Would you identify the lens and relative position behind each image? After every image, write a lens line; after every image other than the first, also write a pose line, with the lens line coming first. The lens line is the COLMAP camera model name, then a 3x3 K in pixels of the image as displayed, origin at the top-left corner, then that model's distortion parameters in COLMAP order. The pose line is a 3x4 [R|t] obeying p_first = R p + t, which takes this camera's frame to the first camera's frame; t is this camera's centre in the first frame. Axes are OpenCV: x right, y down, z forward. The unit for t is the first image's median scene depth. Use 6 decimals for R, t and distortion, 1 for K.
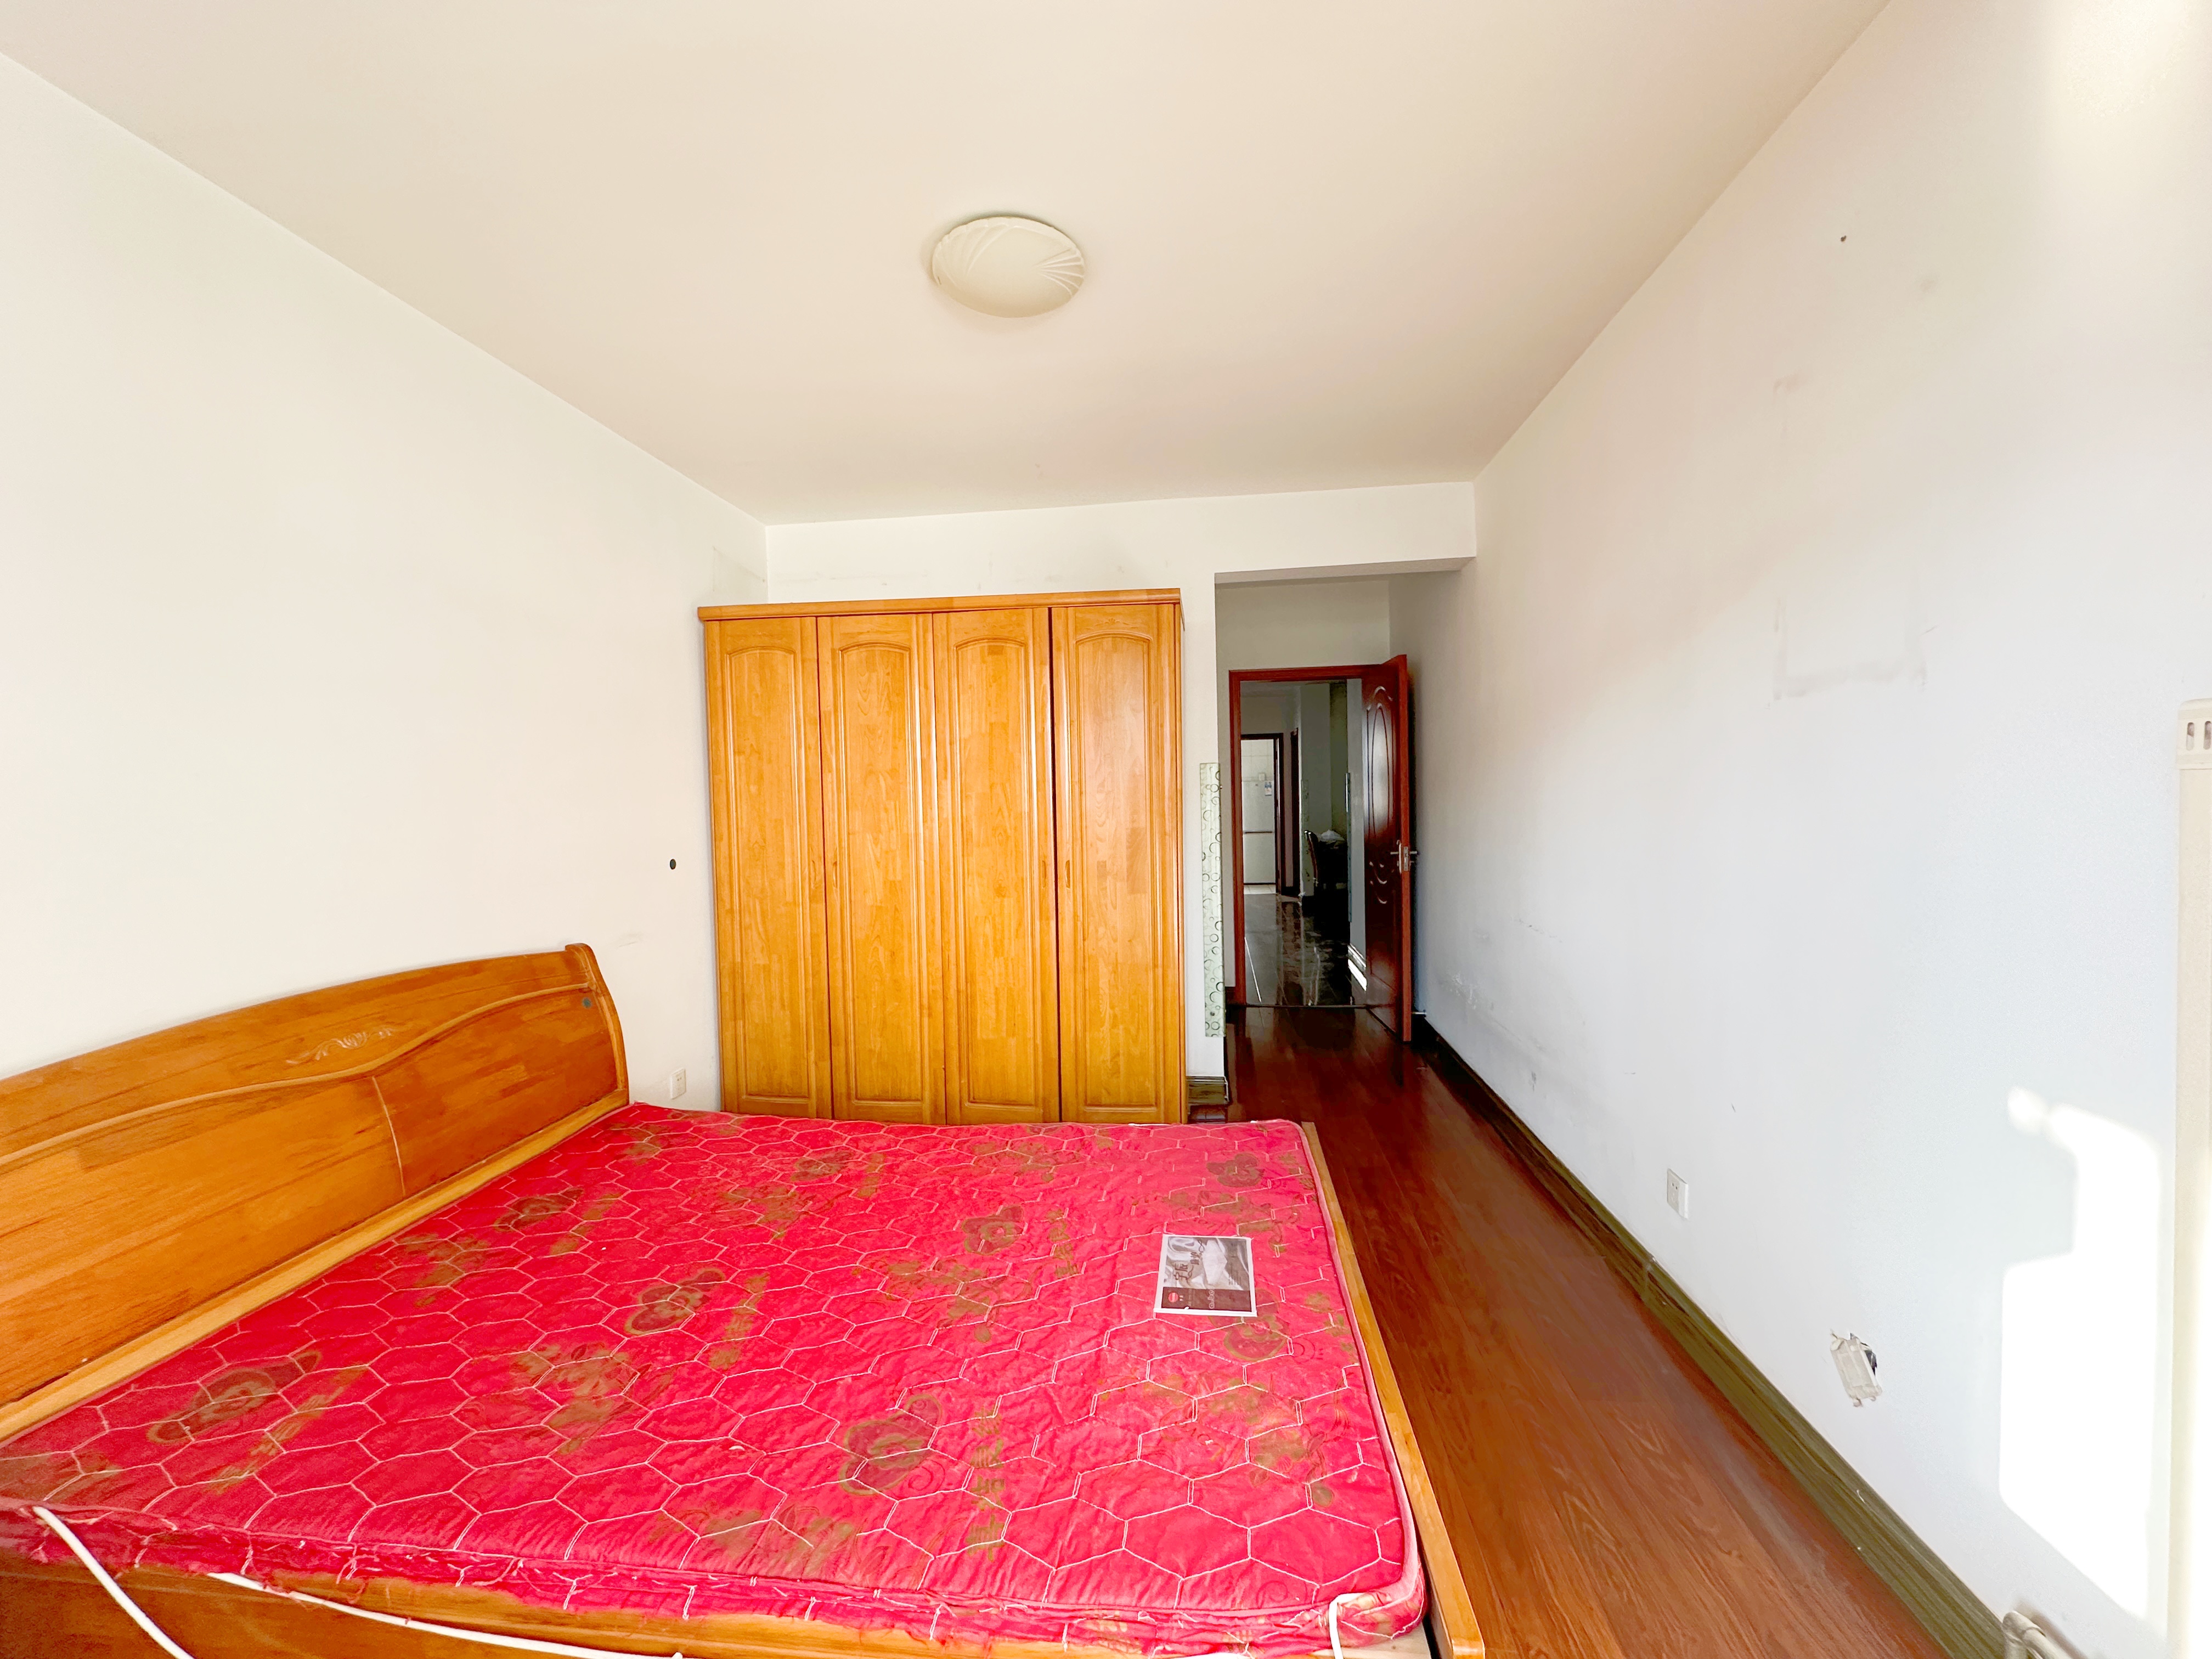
lens RADIAL K [[887.0, 0, 1106.0], [0, 887.0, 829.5], [0, 0, 1]] dist [0.007396, 0.000011]
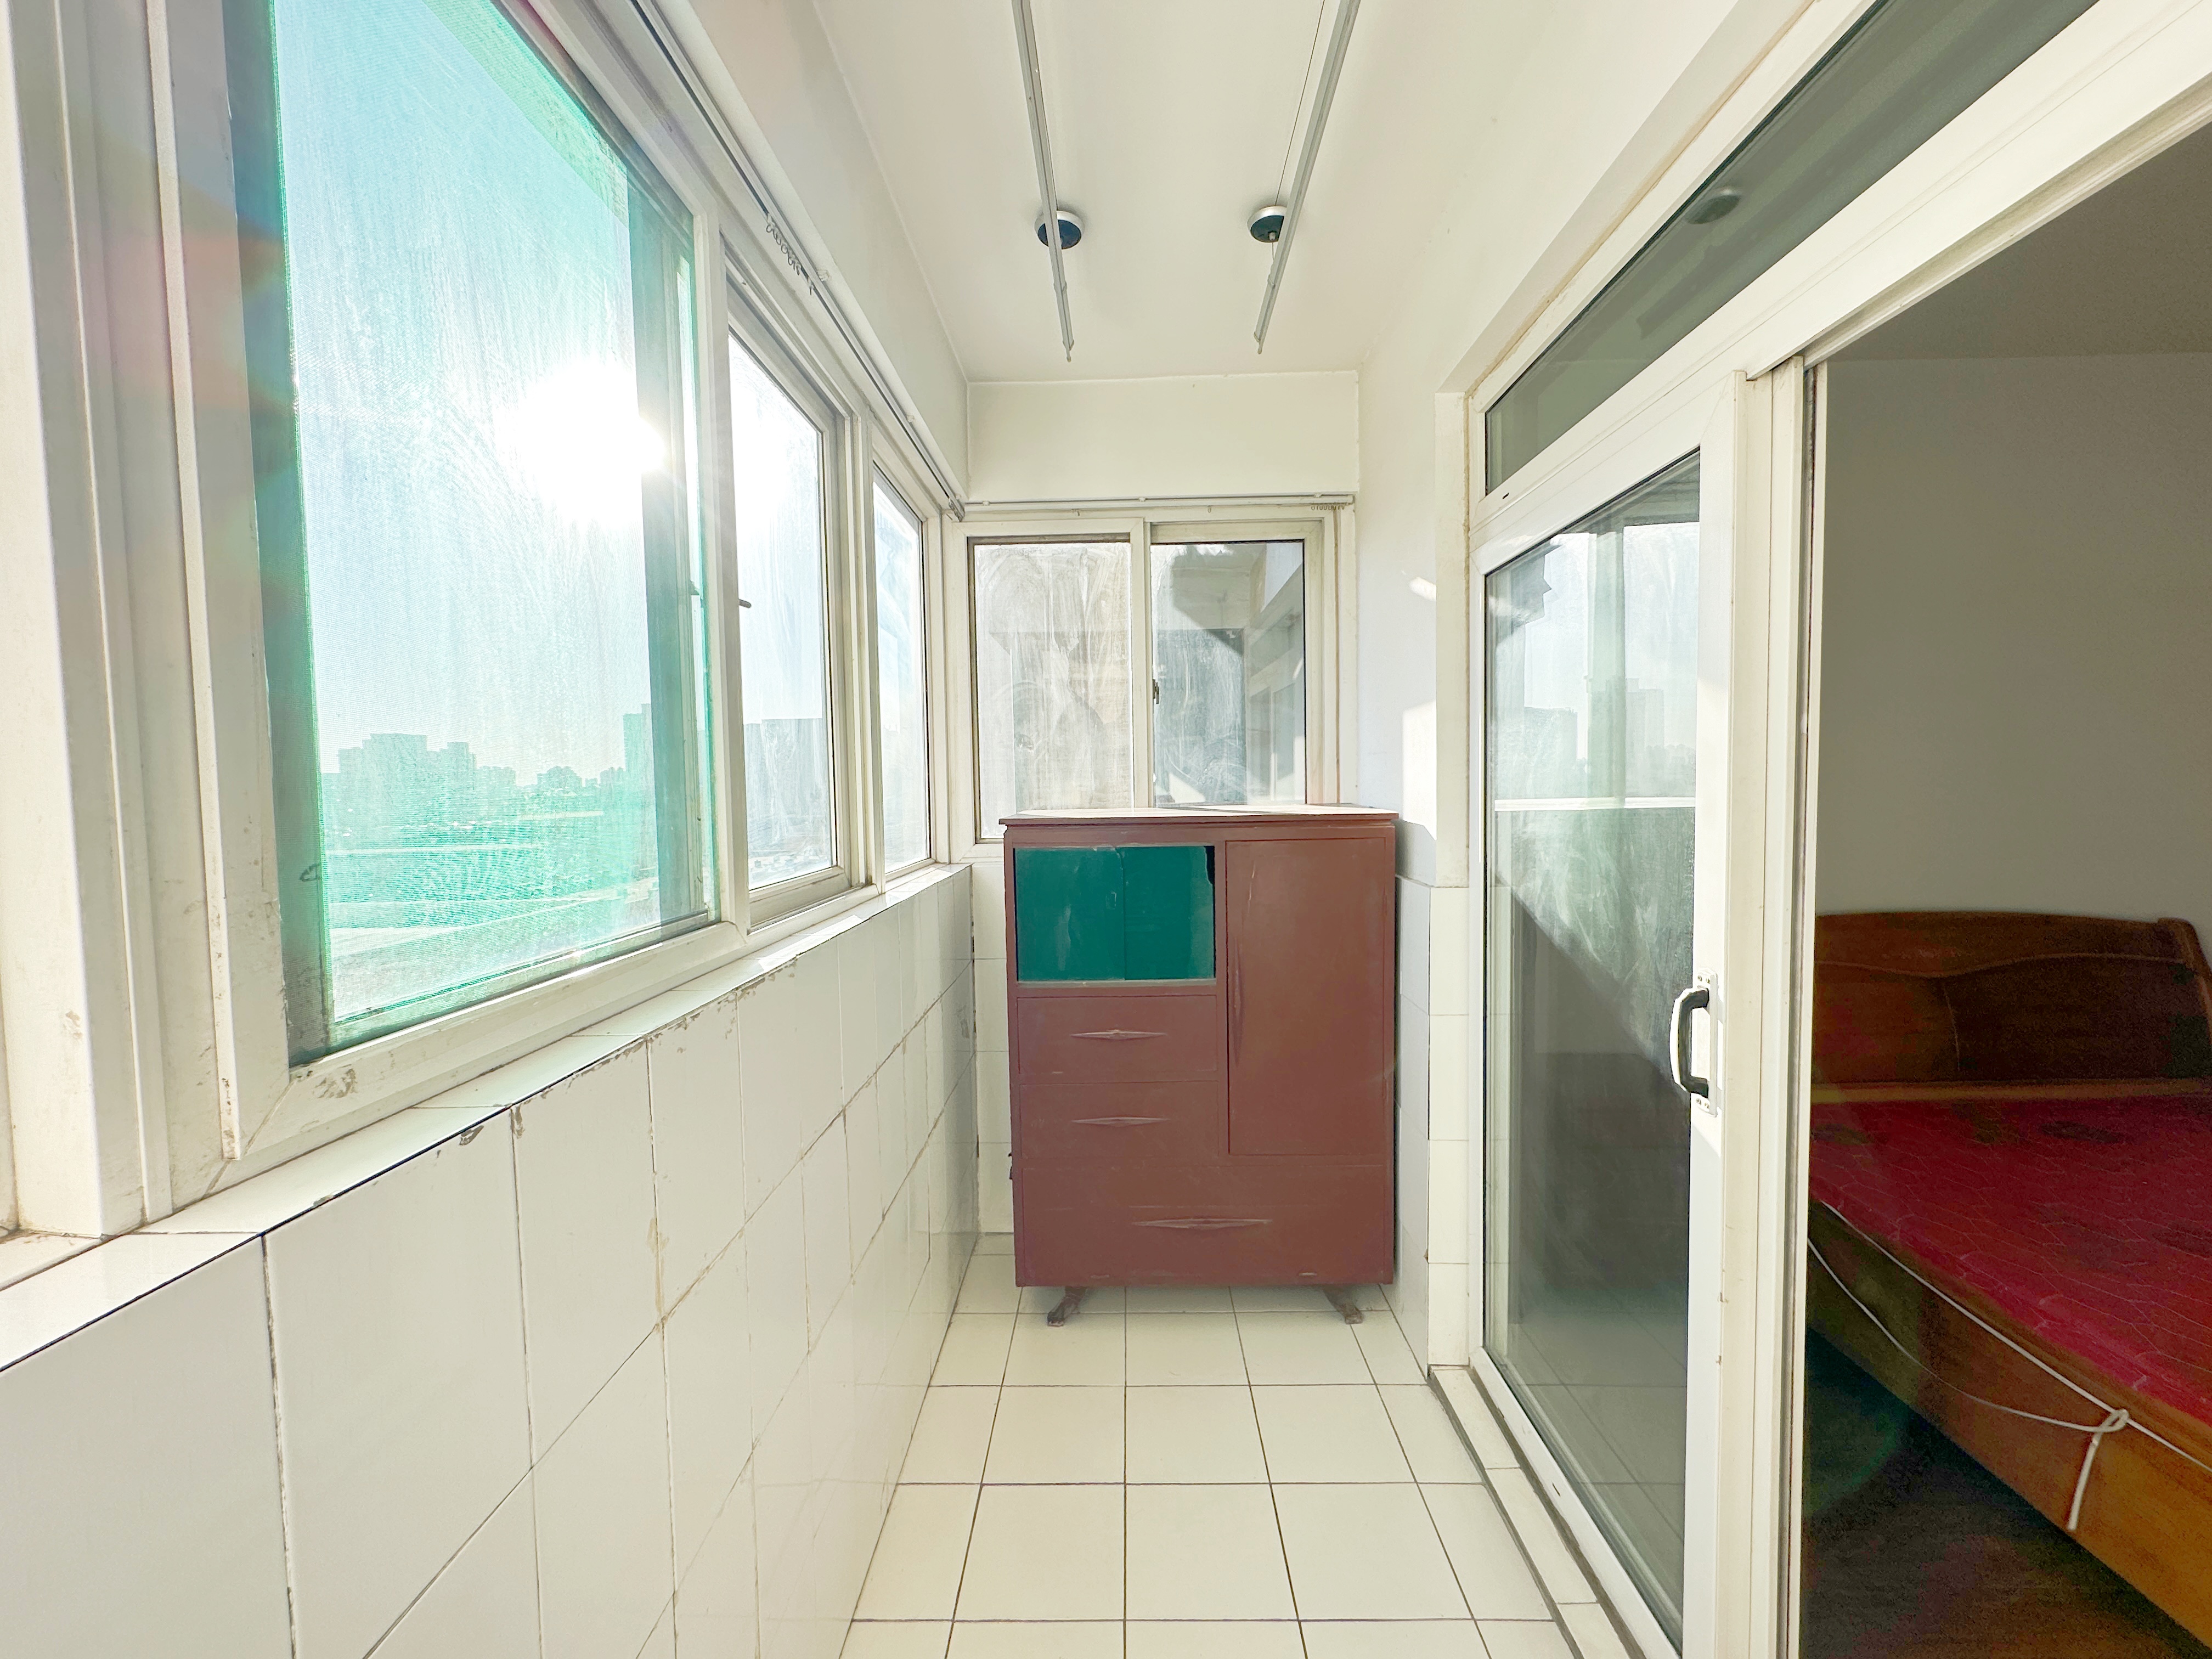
lens RADIAL K [[887.0, 0, 1106.0], [0, 887.0, 829.5], [0, 0, 1]] dist [0.007396, 0.000011]
pose [[0.095965, 0.065888, -0.993202, 0.398404], [-0.027404, 0.997603, 0.063532, -0.007484], [0.995007, 0.021121, 0.097540, -0.414421]]
